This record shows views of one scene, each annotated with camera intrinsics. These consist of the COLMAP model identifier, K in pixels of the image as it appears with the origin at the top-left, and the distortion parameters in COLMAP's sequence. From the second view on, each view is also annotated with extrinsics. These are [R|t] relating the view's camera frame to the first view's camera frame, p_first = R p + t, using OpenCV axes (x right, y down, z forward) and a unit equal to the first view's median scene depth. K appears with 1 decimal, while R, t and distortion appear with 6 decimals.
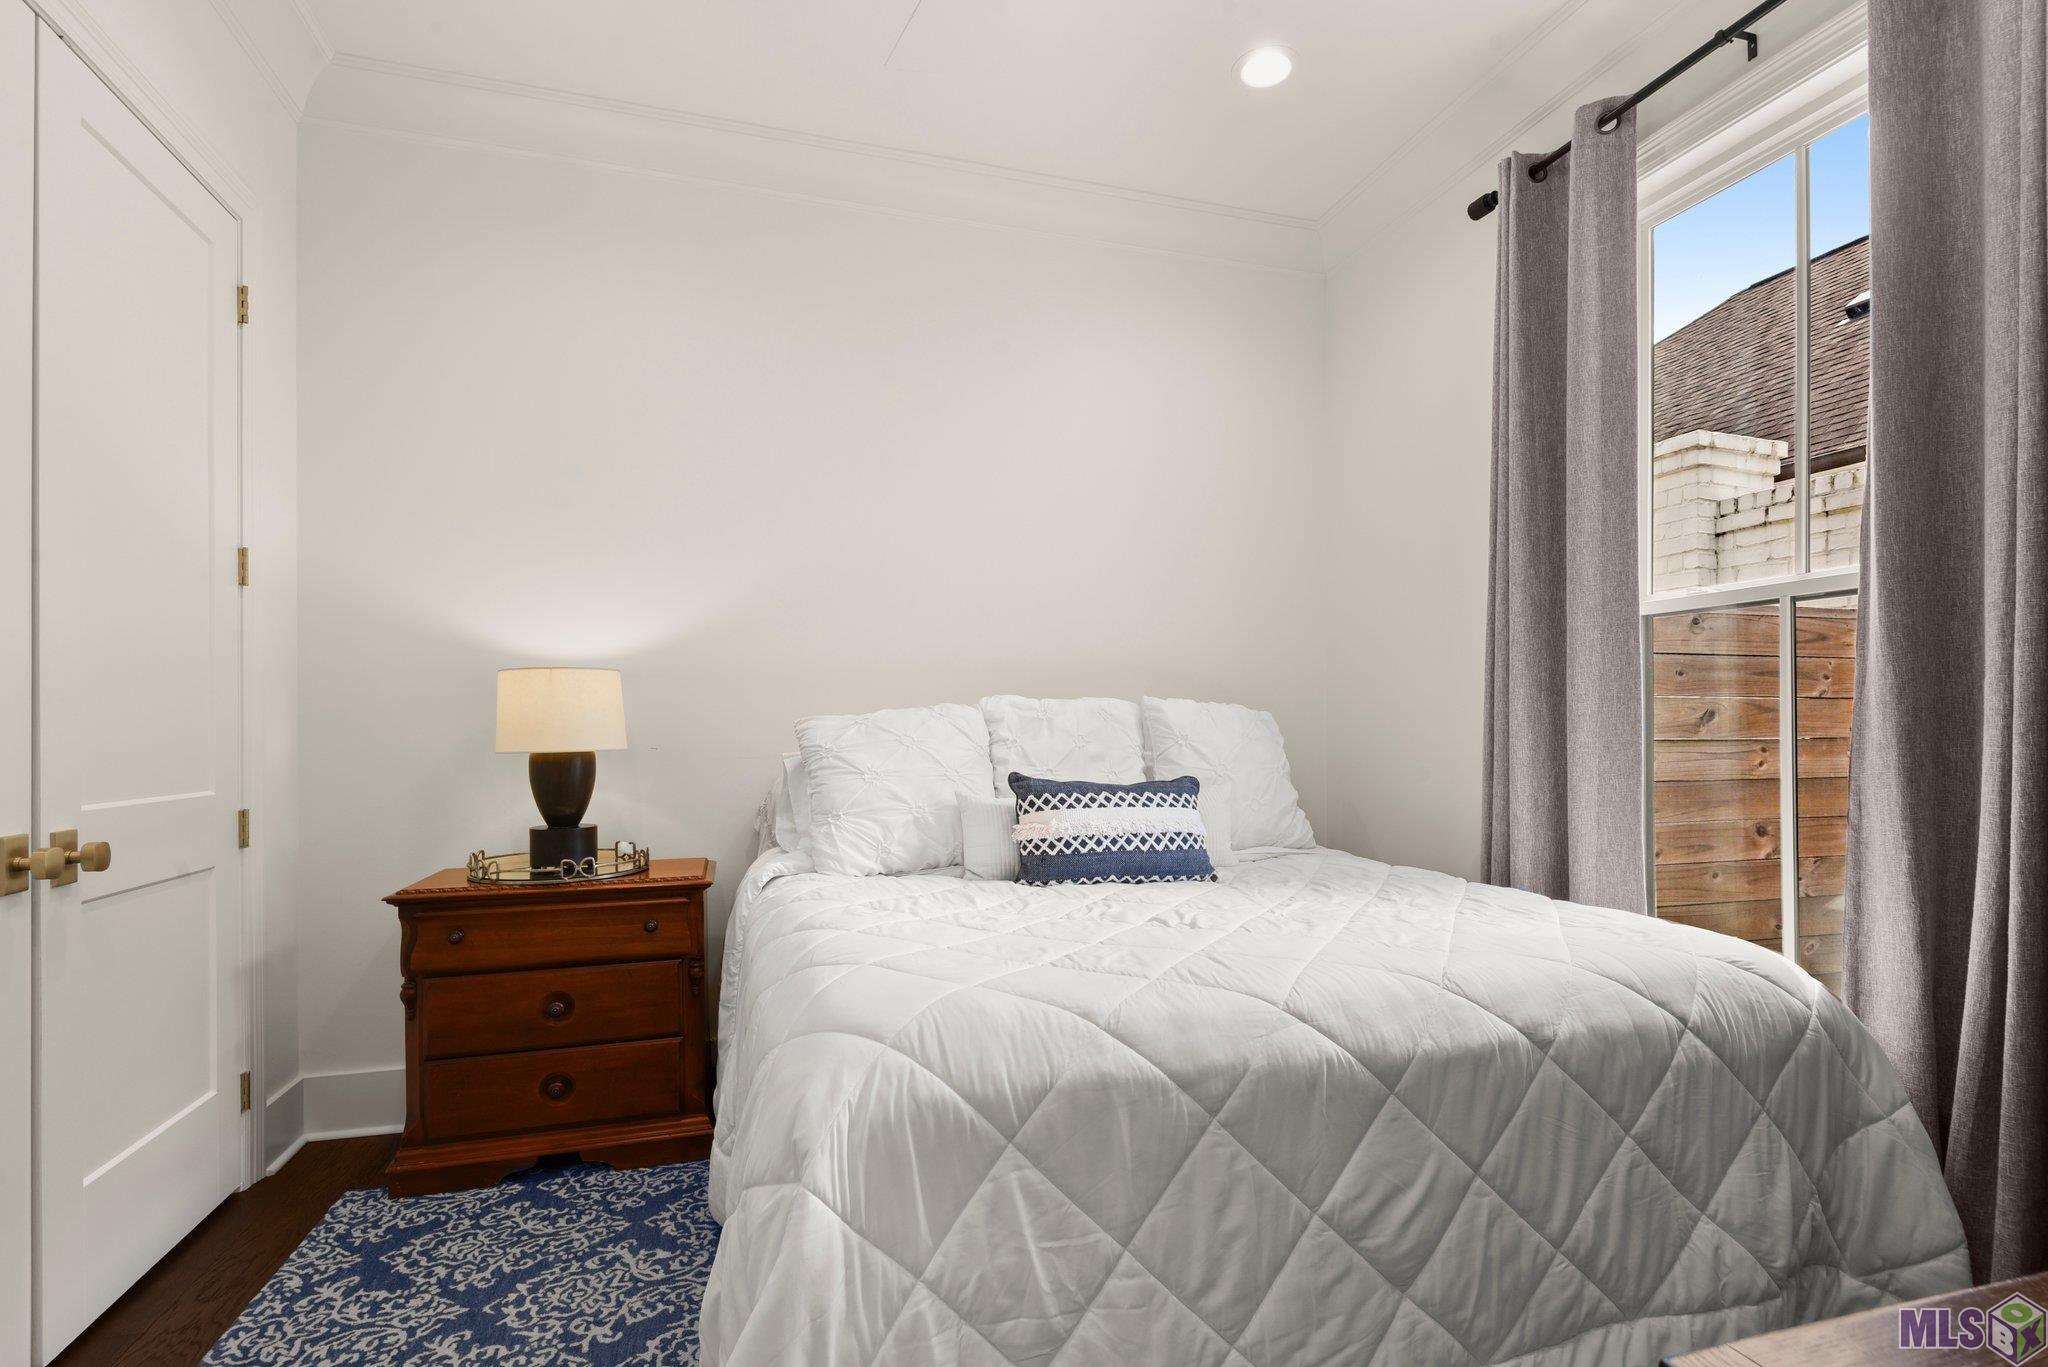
lens RADIAL K [[973.8, 0, 1029.8], [0, 973.8, 731.4], [0, 0, 1]] dist [0.031991, -0.030210]
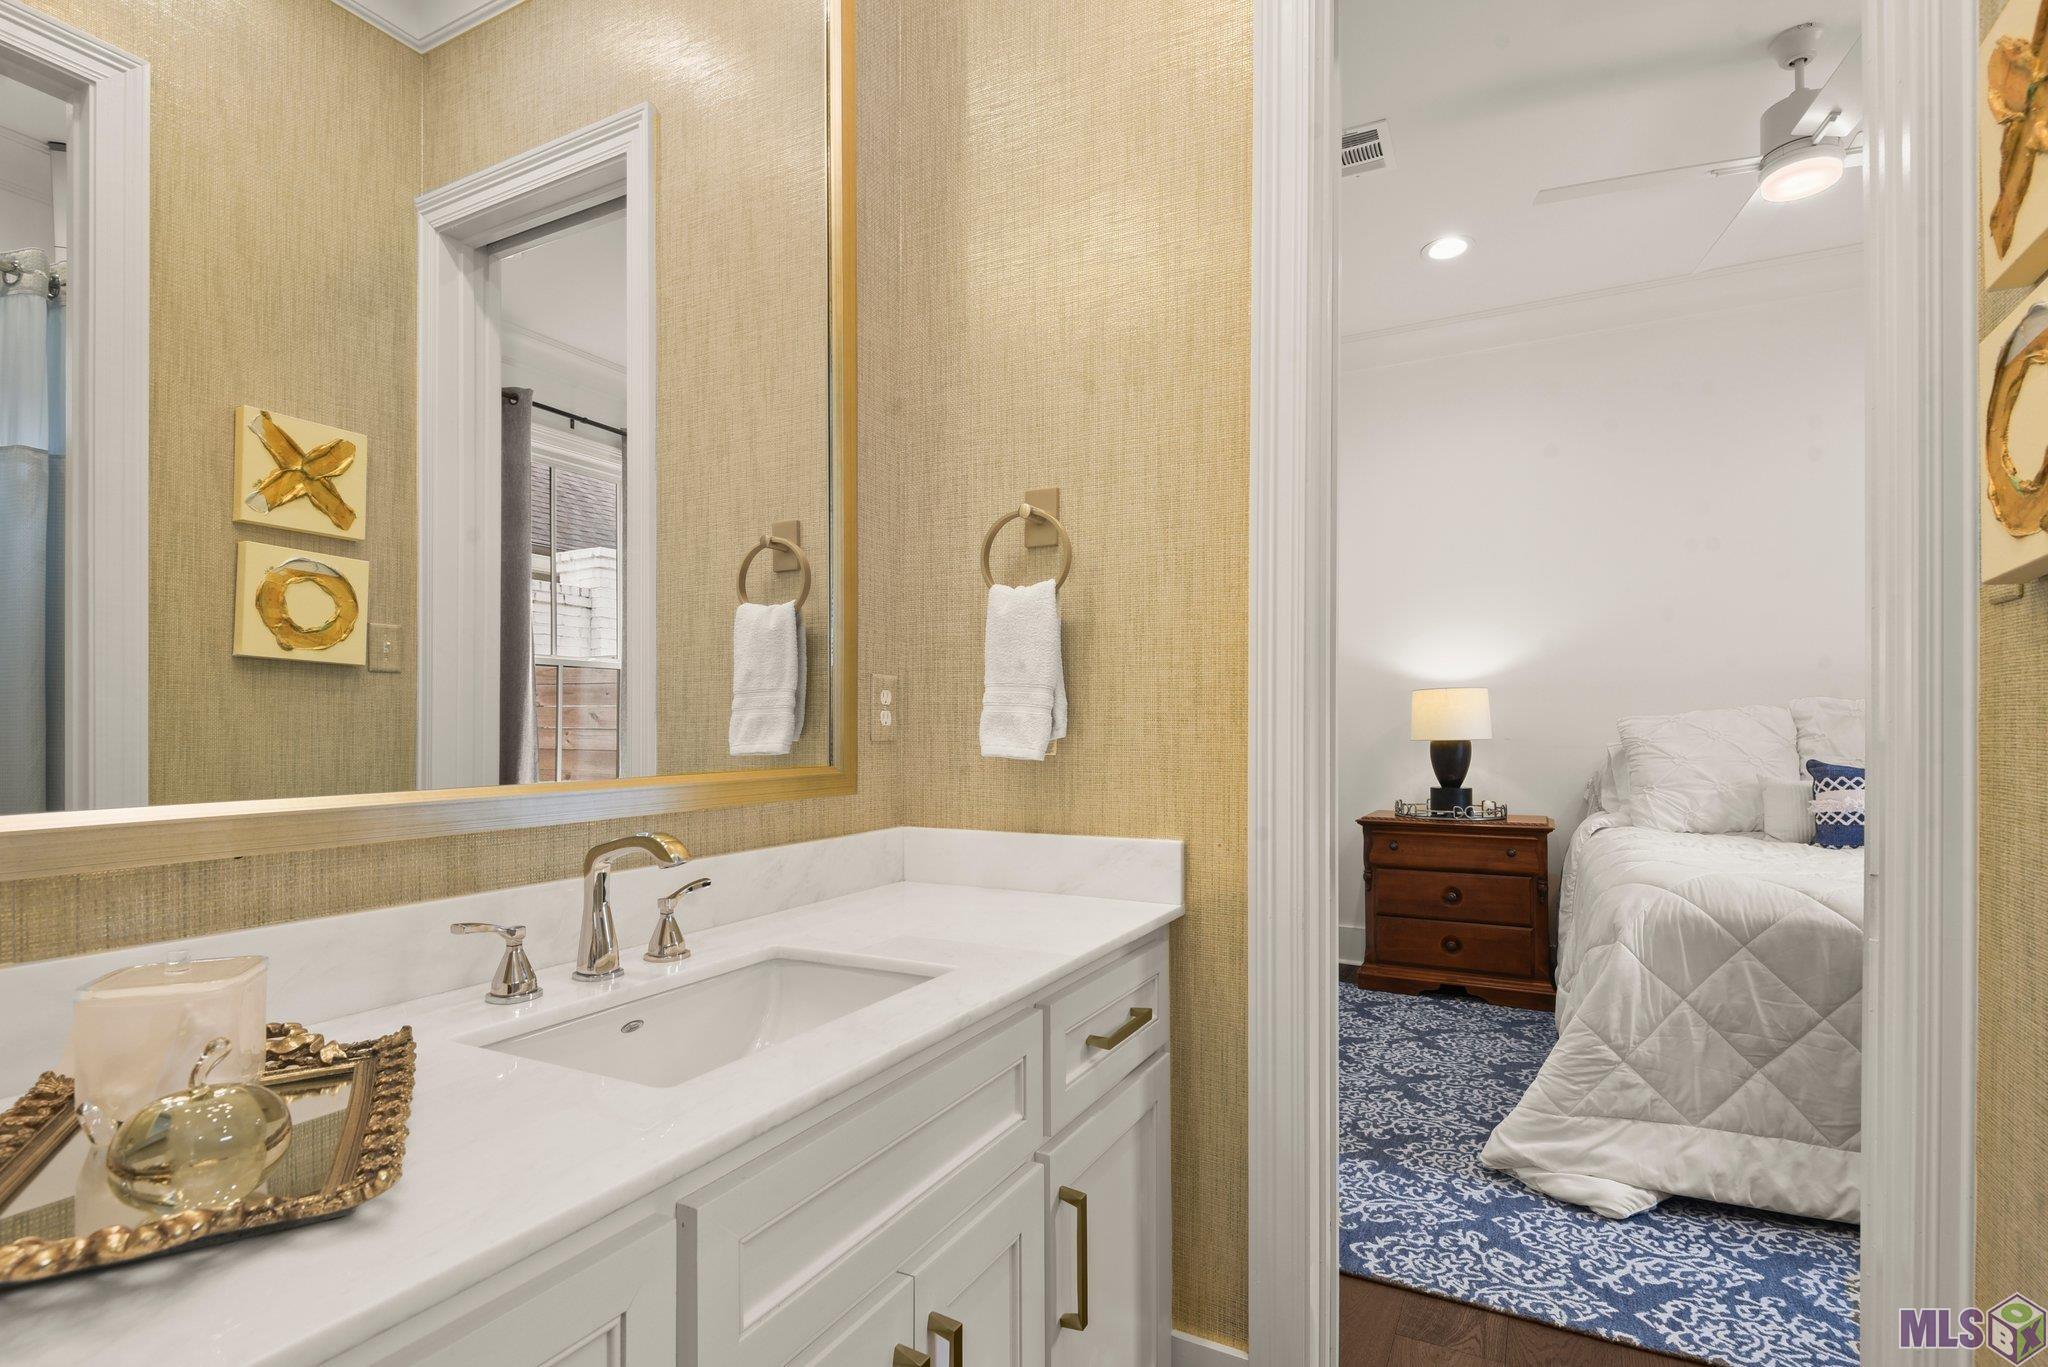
lens RADIAL K [[973.8, 0, 1029.8], [0, 973.8, 731.4], [0, 0, 1]] dist [0.031991, -0.030210]
pose [[0.710852, 0.003004, -0.703335, 0.167689], [-0.000739, 0.999994, 0.003523, 0.001384], [0.703341, -0.001985, 0.710849, -0.661665]]
